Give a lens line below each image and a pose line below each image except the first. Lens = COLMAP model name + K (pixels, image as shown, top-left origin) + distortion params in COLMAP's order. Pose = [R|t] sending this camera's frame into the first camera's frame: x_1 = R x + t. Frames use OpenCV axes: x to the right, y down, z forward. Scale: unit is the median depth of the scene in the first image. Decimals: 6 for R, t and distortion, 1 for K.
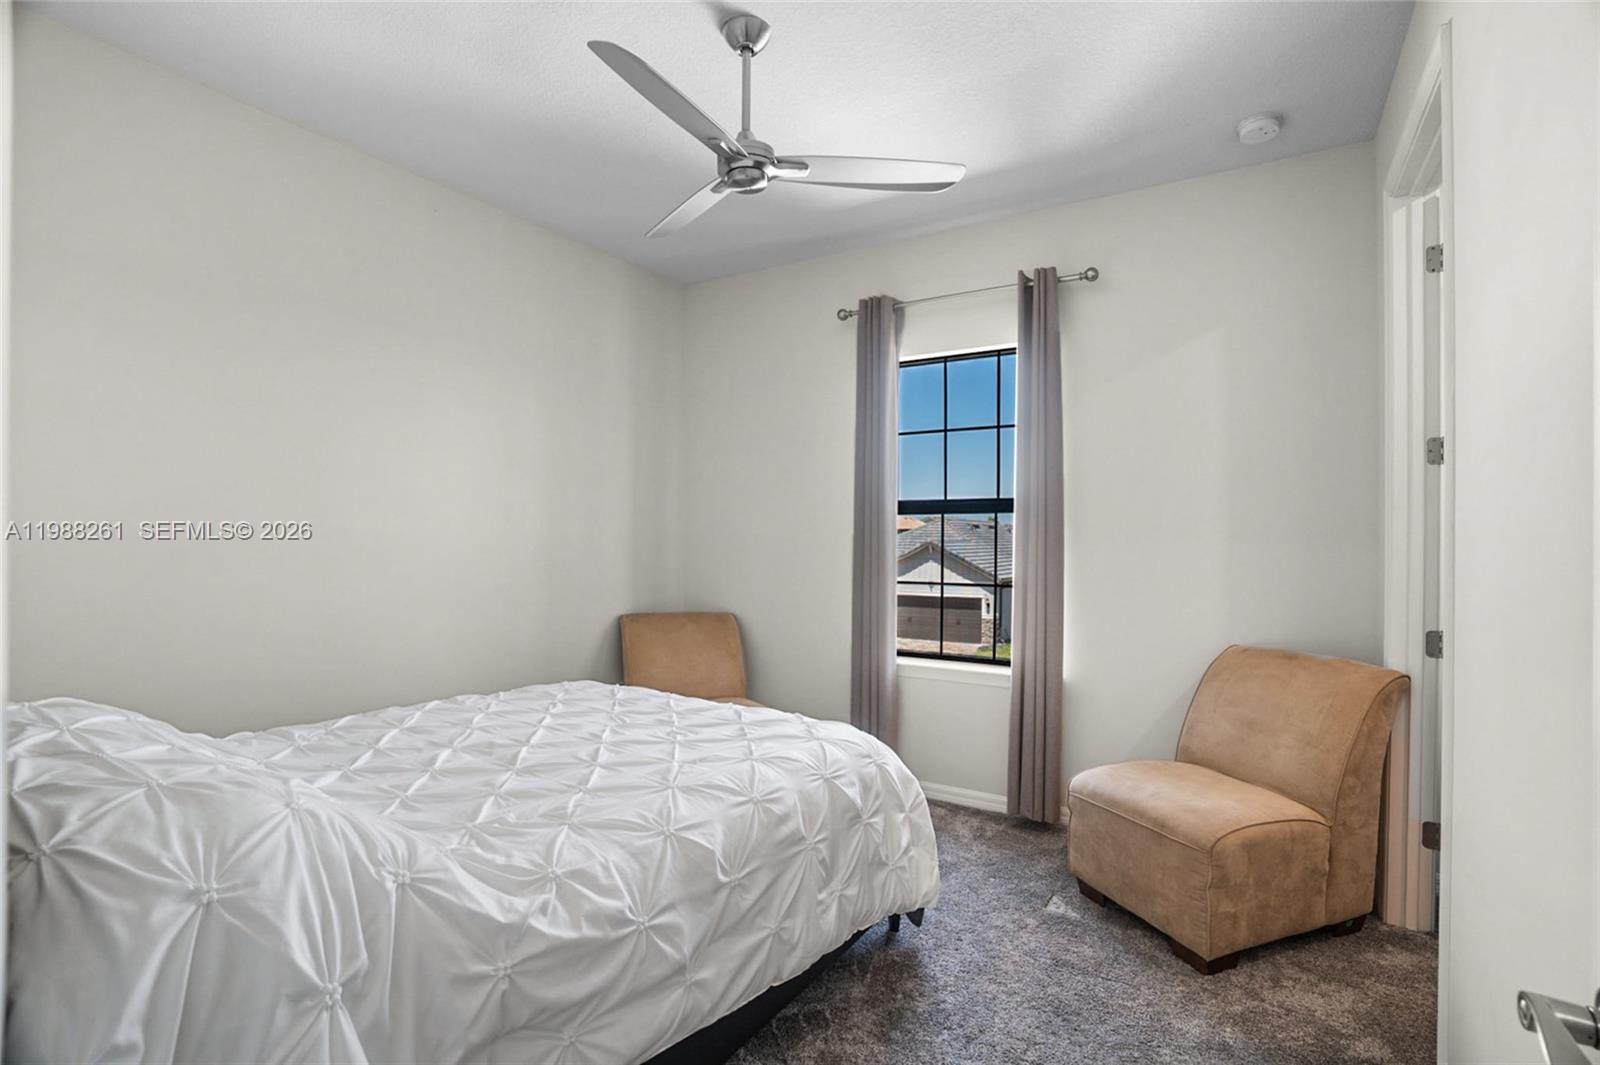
lens RADIAL K [[741.7, 0, 801.1], [0, 741.7, 537.5], [0, 0, 1]] dist [-0.066576, 0.022726]
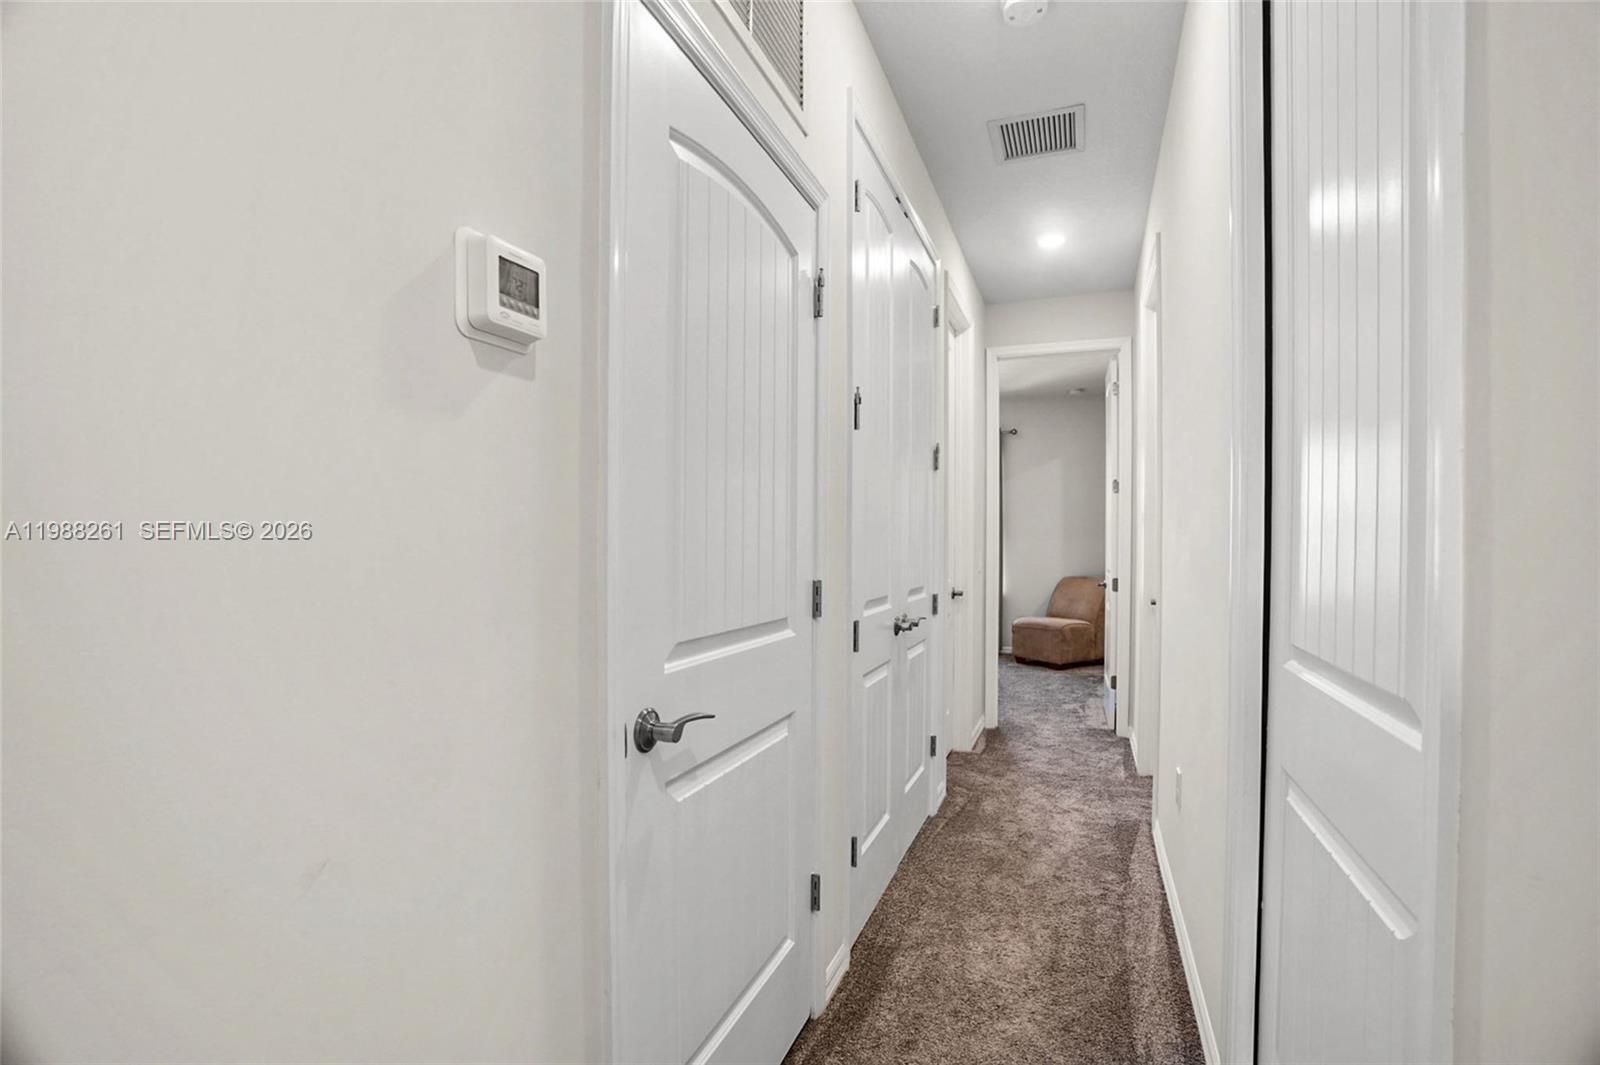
lens RADIAL K [[741.7, 0, 799.4], [0, 741.7, 542.5], [0, 0, 1]] dist [-0.066576, 0.022726]
pose [[0.980084, -0.000759, 0.198584, -0.980135], [-0.000522, 0.999979, 0.006398, 0.007224], [-0.198584, -0.006374, 0.980063, -1.584813]]
